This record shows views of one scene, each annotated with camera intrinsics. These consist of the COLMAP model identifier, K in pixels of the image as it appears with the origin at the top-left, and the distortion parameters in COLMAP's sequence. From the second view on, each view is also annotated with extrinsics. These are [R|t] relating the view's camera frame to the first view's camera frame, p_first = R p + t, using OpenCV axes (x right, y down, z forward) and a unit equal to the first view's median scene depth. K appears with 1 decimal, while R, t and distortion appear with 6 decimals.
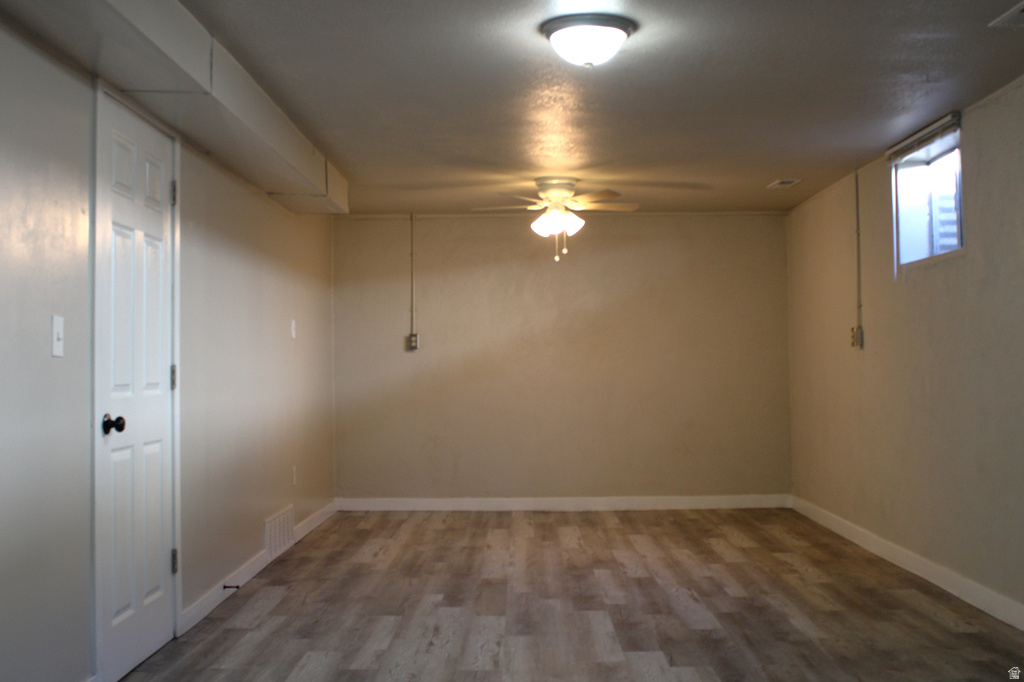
lens RADIAL K [[1140.3, 0, 512.0], [0, 1140.3, 341.0], [0, 0, 1]] dist [-0.086547, 0.027560]
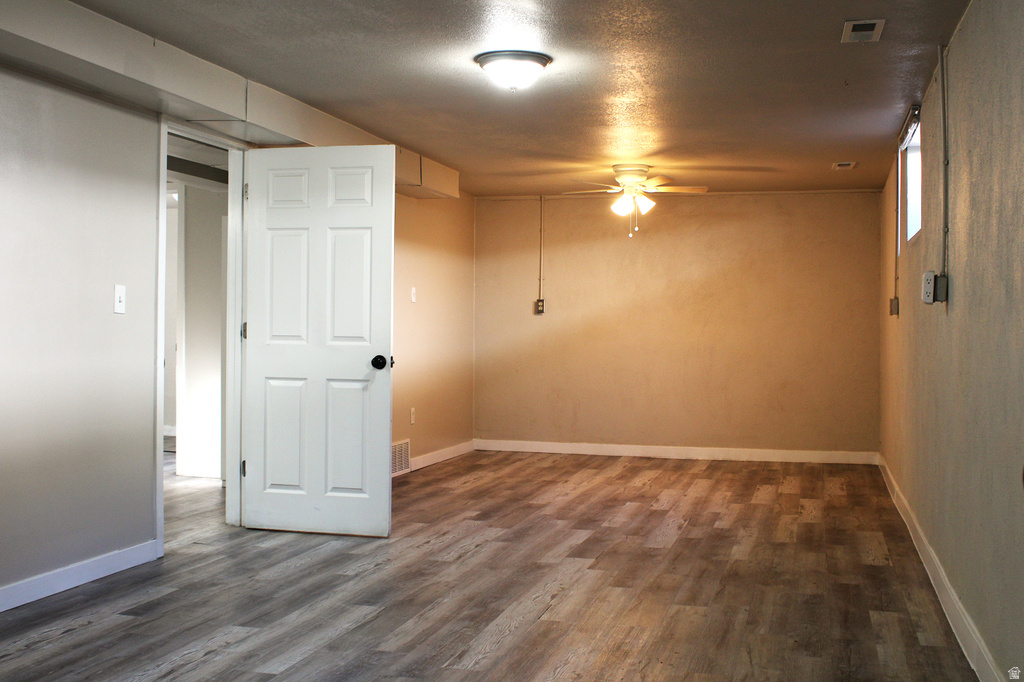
lens RADIAL K [[1102.5, 0, 512.0], [0, 1102.5, 341.0], [0, 0, 1]] dist [-0.092468, 0.047124]
pose [[0.967096, 0.019571, -0.253657, 0.205850], [-0.011512, 0.999382, 0.033216, -0.001275], [0.254151, -0.029202, 0.966724, -0.105008]]
